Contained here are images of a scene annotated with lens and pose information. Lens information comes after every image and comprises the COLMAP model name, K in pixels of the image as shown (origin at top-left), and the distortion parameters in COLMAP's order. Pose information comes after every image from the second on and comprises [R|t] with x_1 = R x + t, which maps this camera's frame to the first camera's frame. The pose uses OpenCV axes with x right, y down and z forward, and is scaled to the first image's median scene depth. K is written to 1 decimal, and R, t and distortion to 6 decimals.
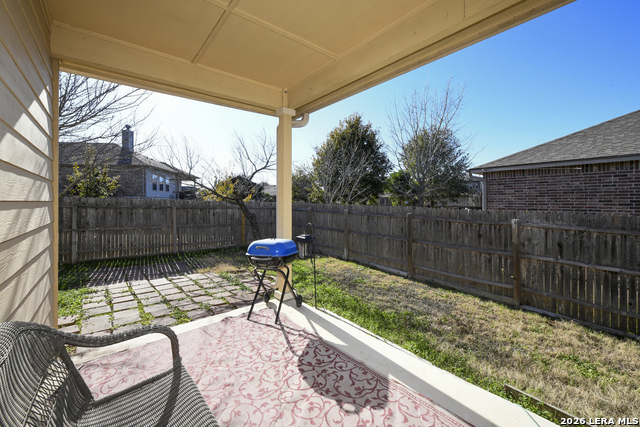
lens RADIAL K [[256.0, 0, 321.2], [0, 256.0, 199.5], [0, 0, 1]] dist [-0.000559, -0.000103]
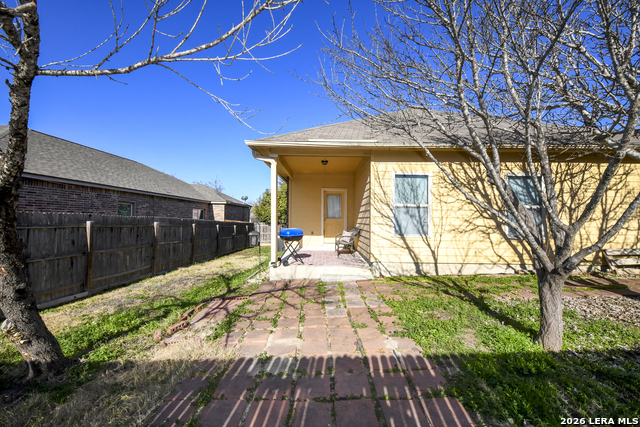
lens RADIAL K [[255.1, 0, 319.8], [0, 255.1, 211.0], [0, 0, 1]] dist [0.002303, 0.000128]
pose [[-0.746166, 0.018006, 0.665516, -1.043109], [-0.007568, 0.999340, -0.035522, 0.055091], [-0.665717, -0.031542, -0.745538, 1.443181]]
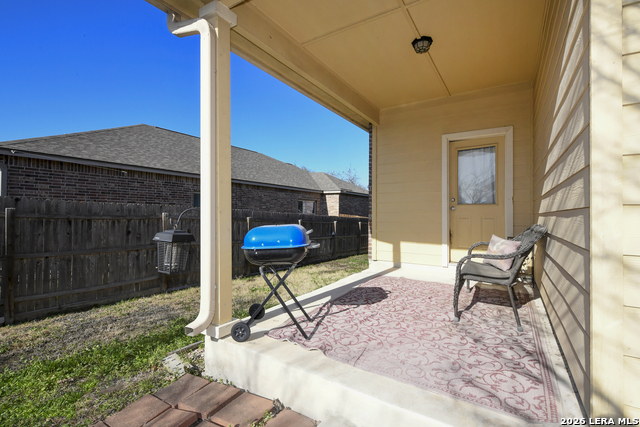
lens RADIAL K [[293.9, 0, 320.0], [0, 293.9, 213.5], [0, 0, 1]] dist [0.000670, -0.000035]
pose [[-0.281884, 0.004034, 0.959440, -0.595015], [-0.009916, 0.999925, -0.007118, 0.079581], [-0.959397, -0.011521, -0.281823, 0.679515]]
